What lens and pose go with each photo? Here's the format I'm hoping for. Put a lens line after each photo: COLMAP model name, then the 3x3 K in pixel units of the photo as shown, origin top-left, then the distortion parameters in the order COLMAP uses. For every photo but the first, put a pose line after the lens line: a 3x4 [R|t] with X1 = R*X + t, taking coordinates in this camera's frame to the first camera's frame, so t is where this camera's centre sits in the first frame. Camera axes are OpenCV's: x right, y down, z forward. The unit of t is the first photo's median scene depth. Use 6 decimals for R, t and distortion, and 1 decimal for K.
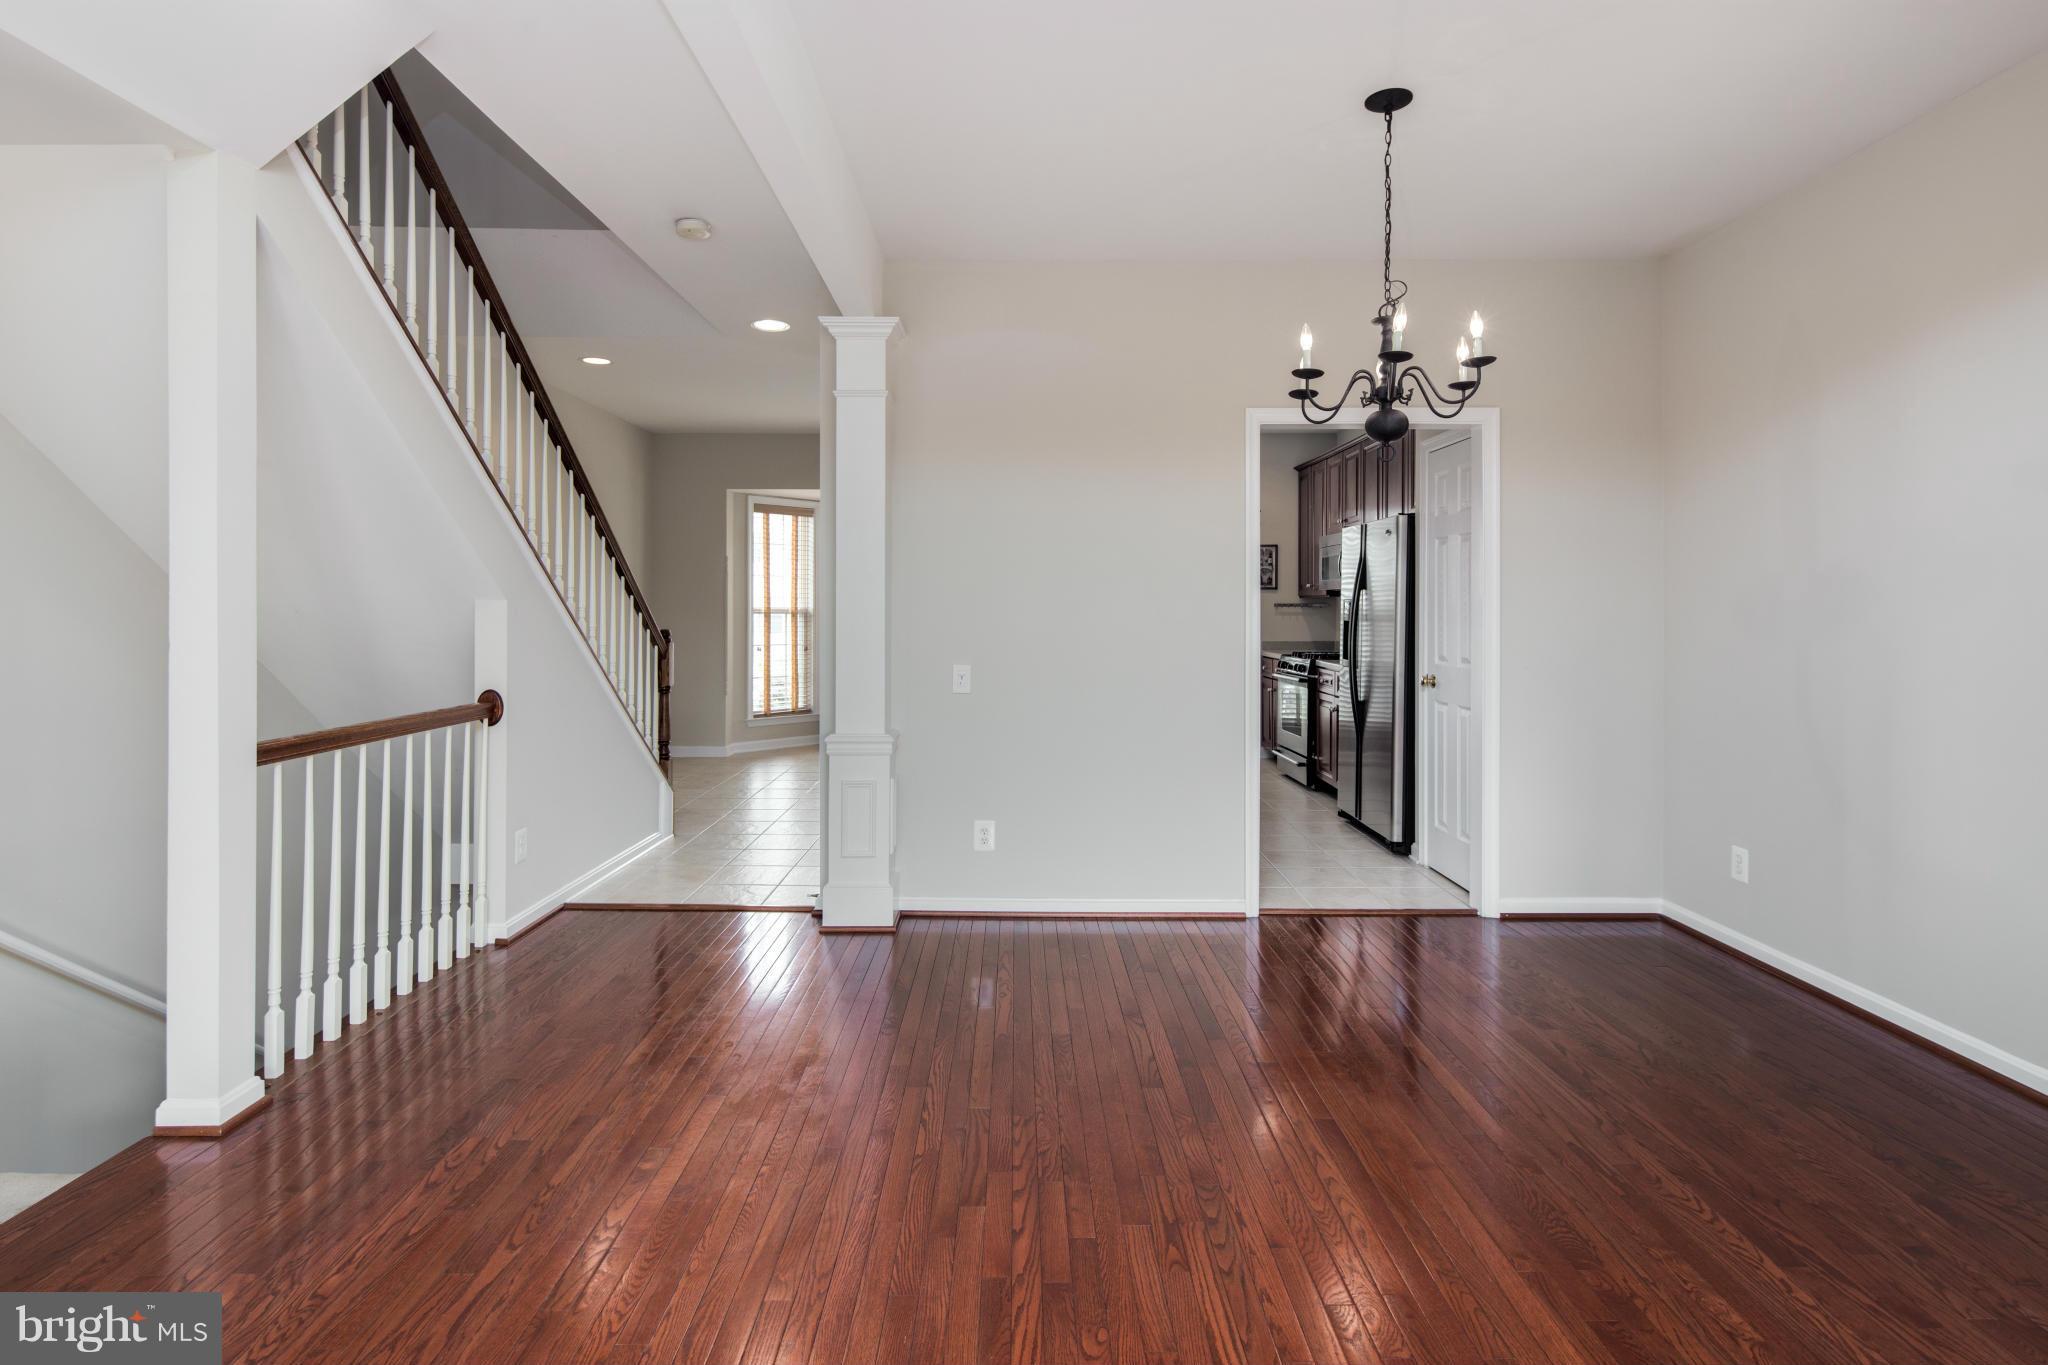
lens RADIAL K [[1001.4, 0, 1017.1], [0, 1001.4, 611.4], [0, 0, 1]] dist [-0.003655, -0.001494]
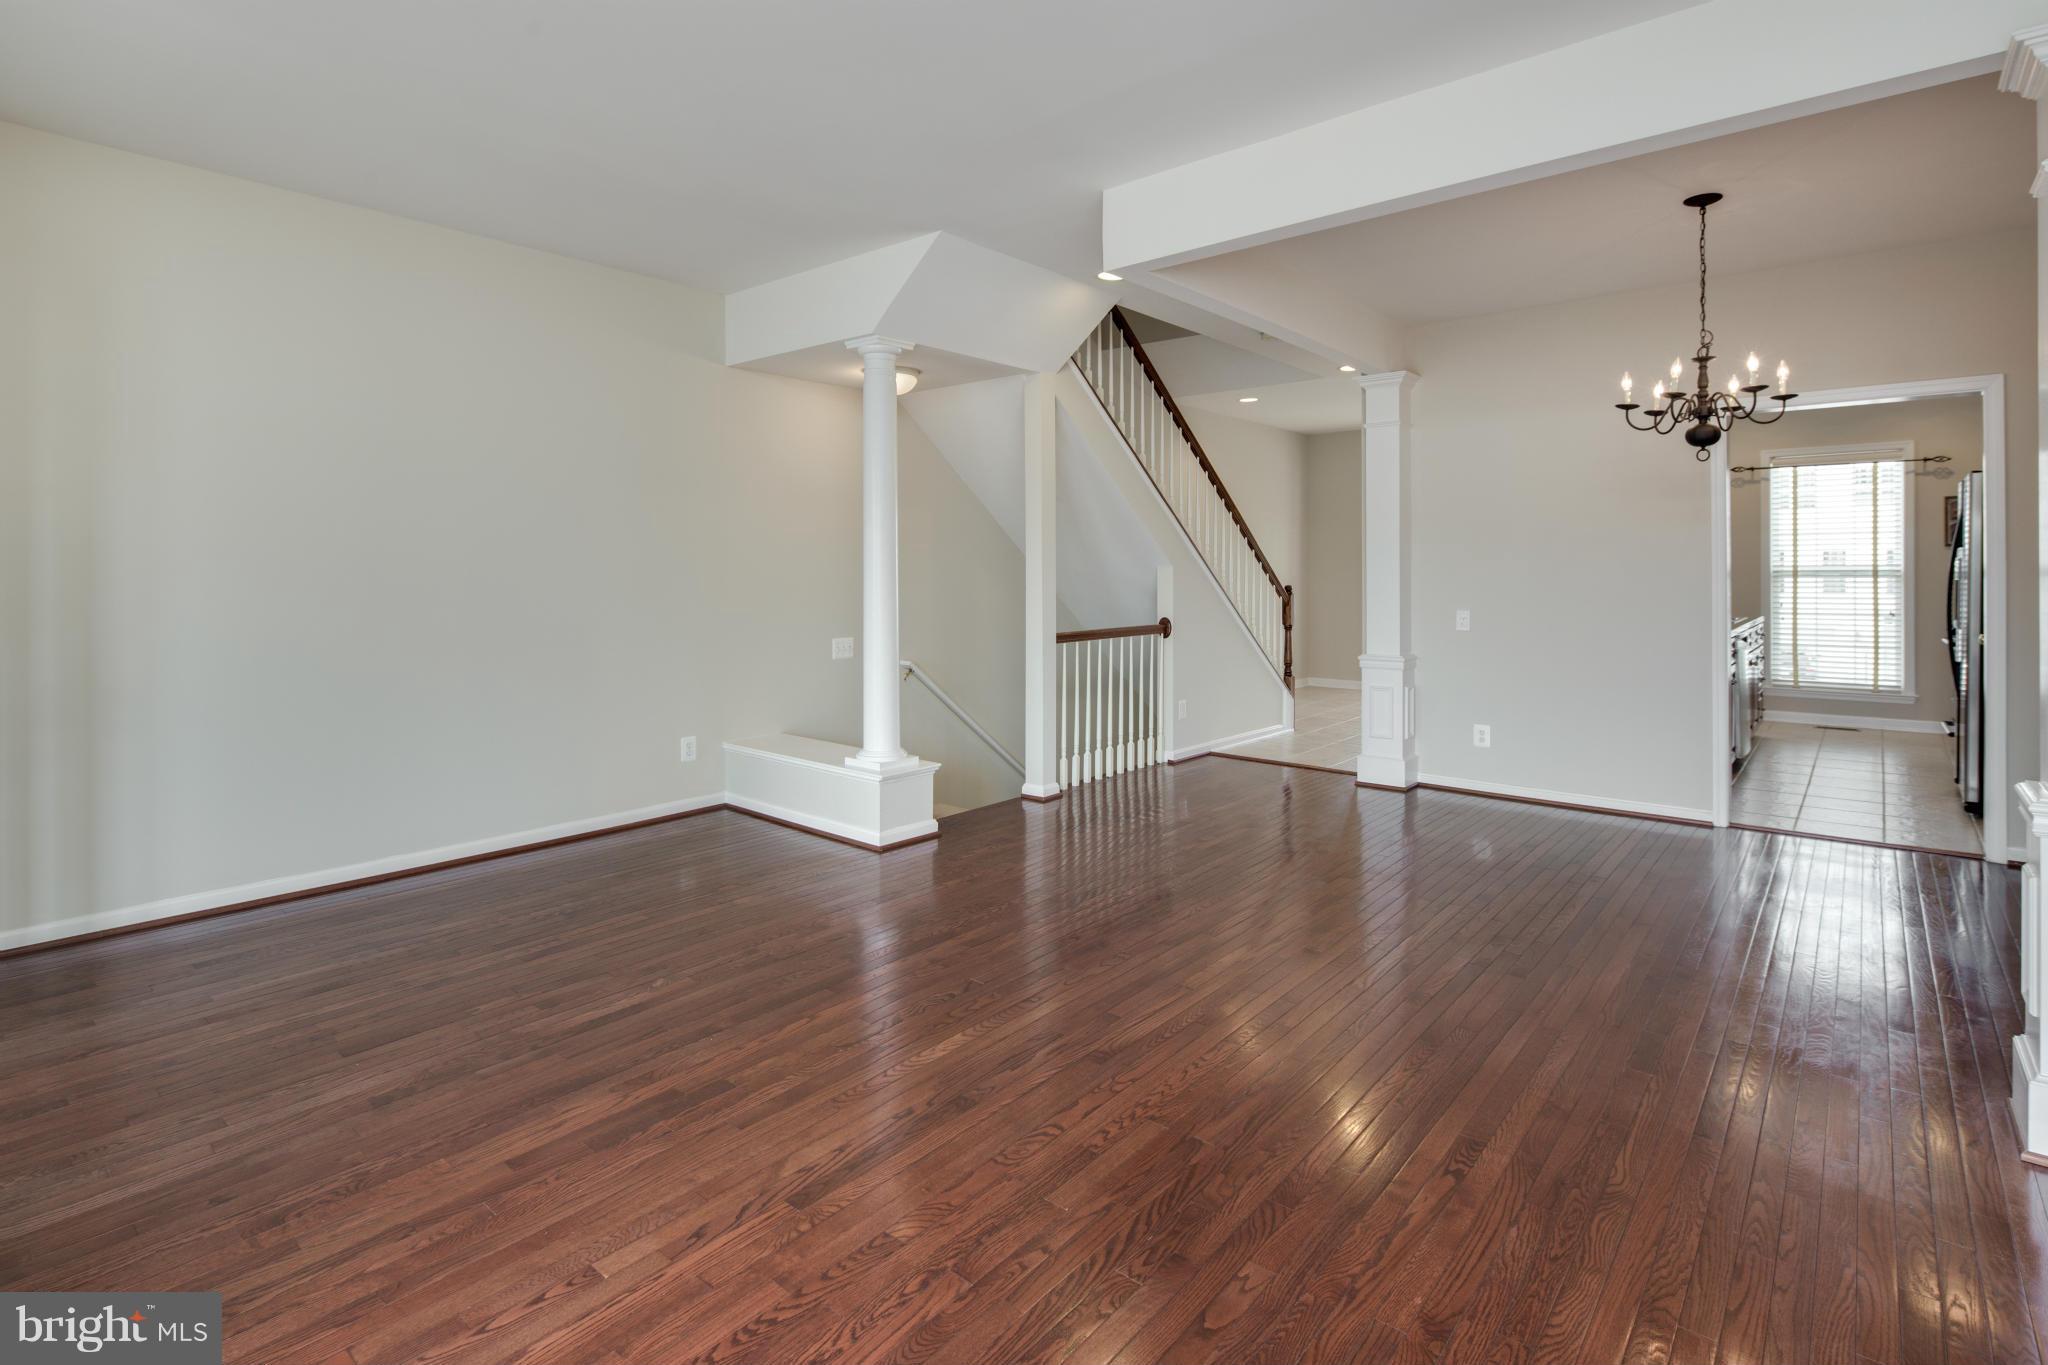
lens RADIAL K [[1006.7, 0, 1021.6], [0, 1006.7, 563.9], [0, 0, 1]] dist [0.003564, -0.000567]
pose [[0.765384, -0.009255, -0.643507, 0.423054], [0.002021, 0.999926, -0.011978, 0.005217], [0.643571, 0.007867, 0.765346, -0.520784]]
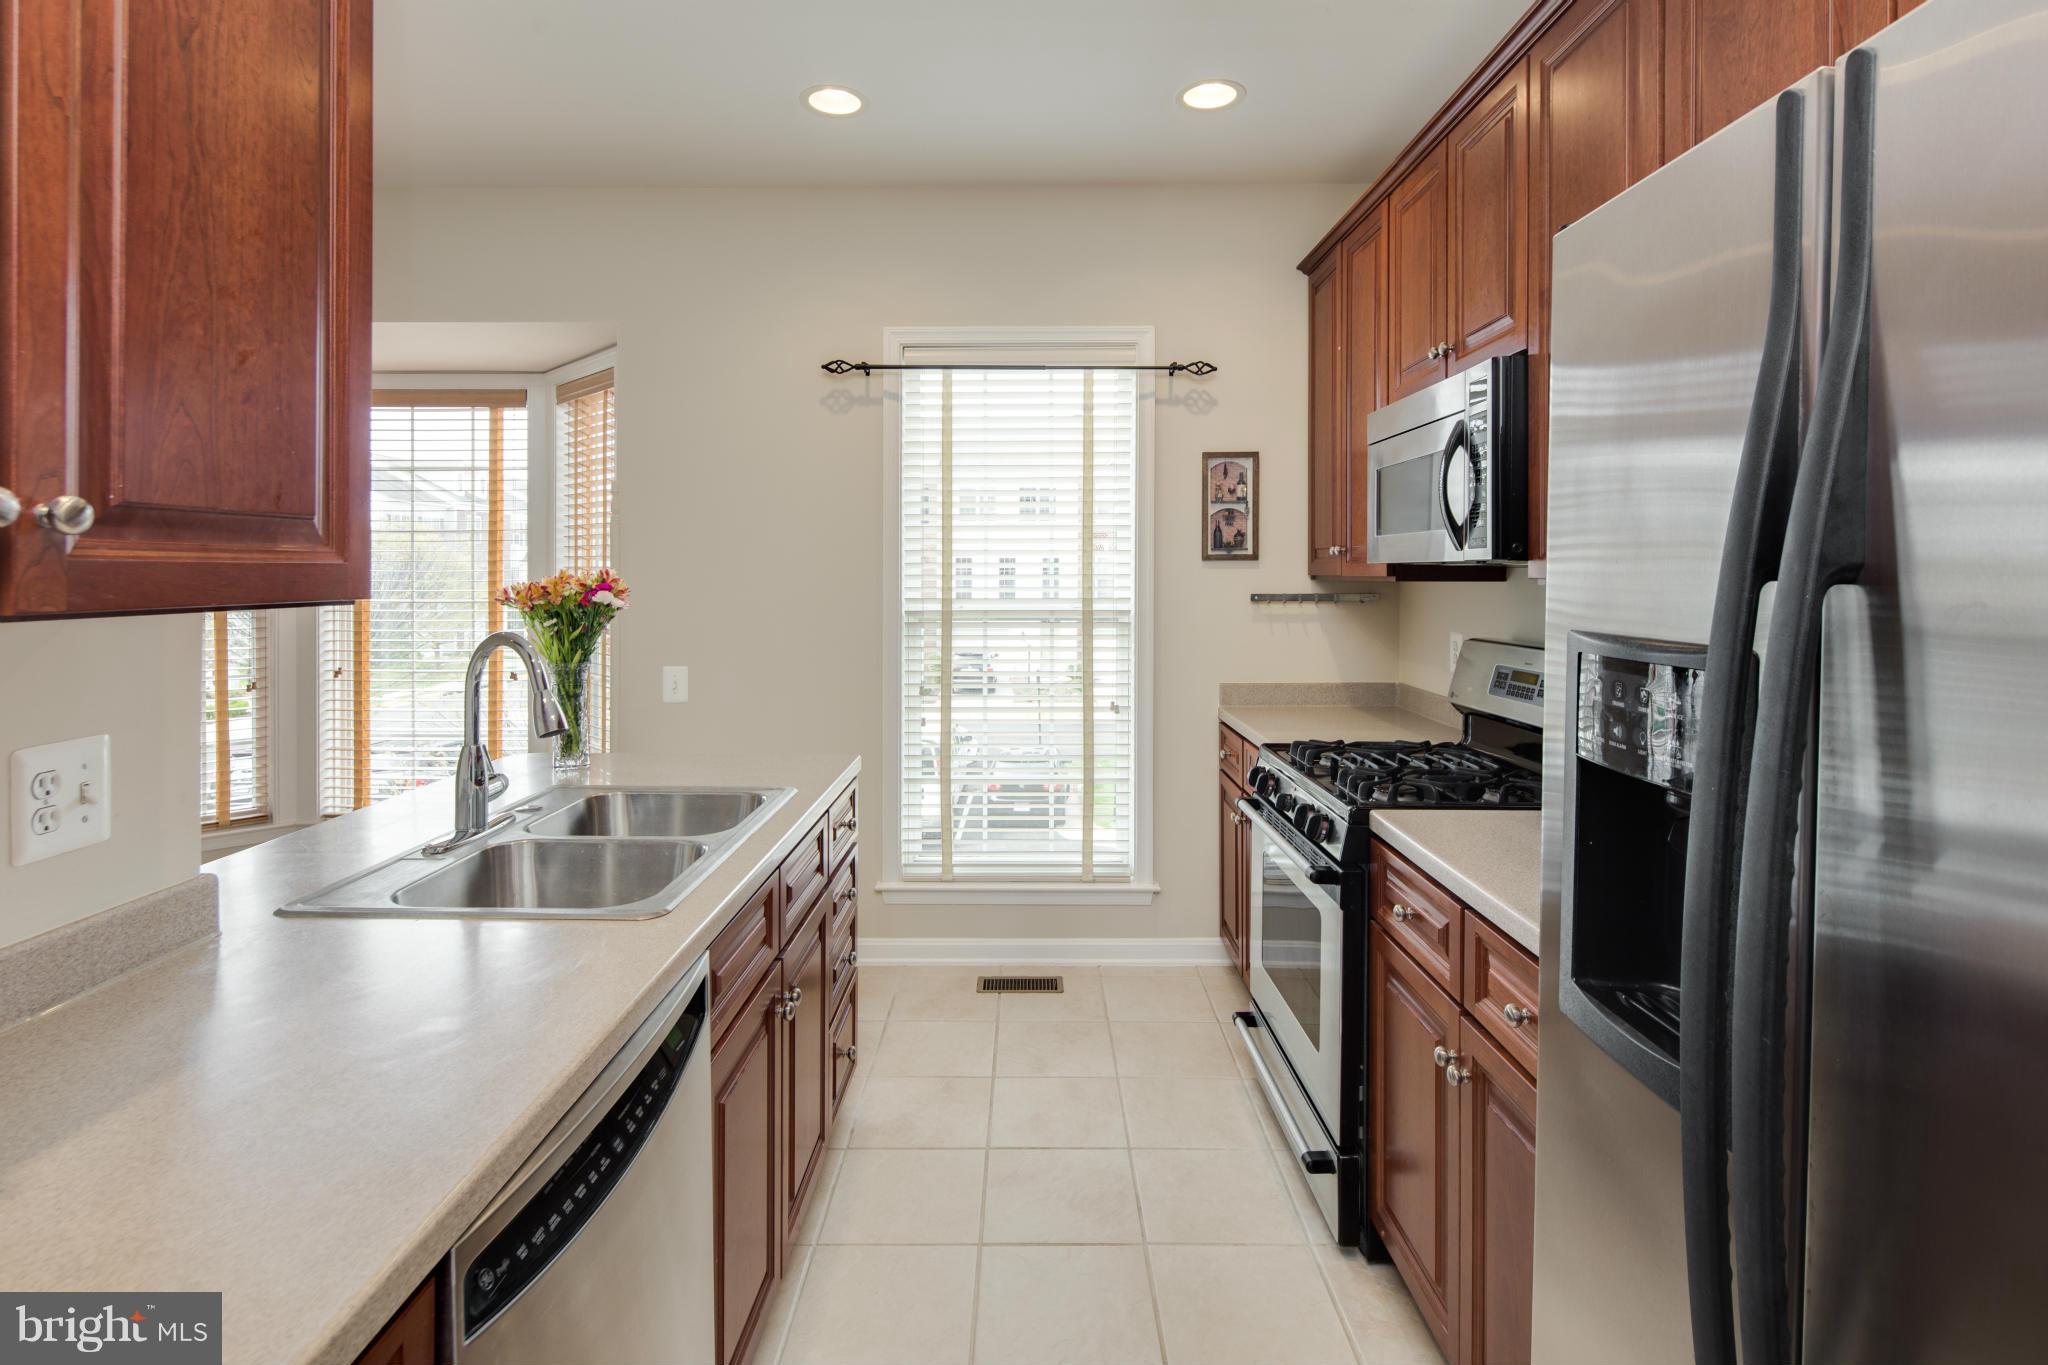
lens RADIAL K [[1001.4, 0, 1017.1], [0, 1001.4, 611.4], [0, 0, 1]] dist [-0.003655, -0.001494]
pose [[0.999993, -0.002955, 0.002113, 0.362271], [0.002915, 0.999825, 0.018488, -0.020736], [-0.002167, -0.018482, 0.999827, 1.334806]]
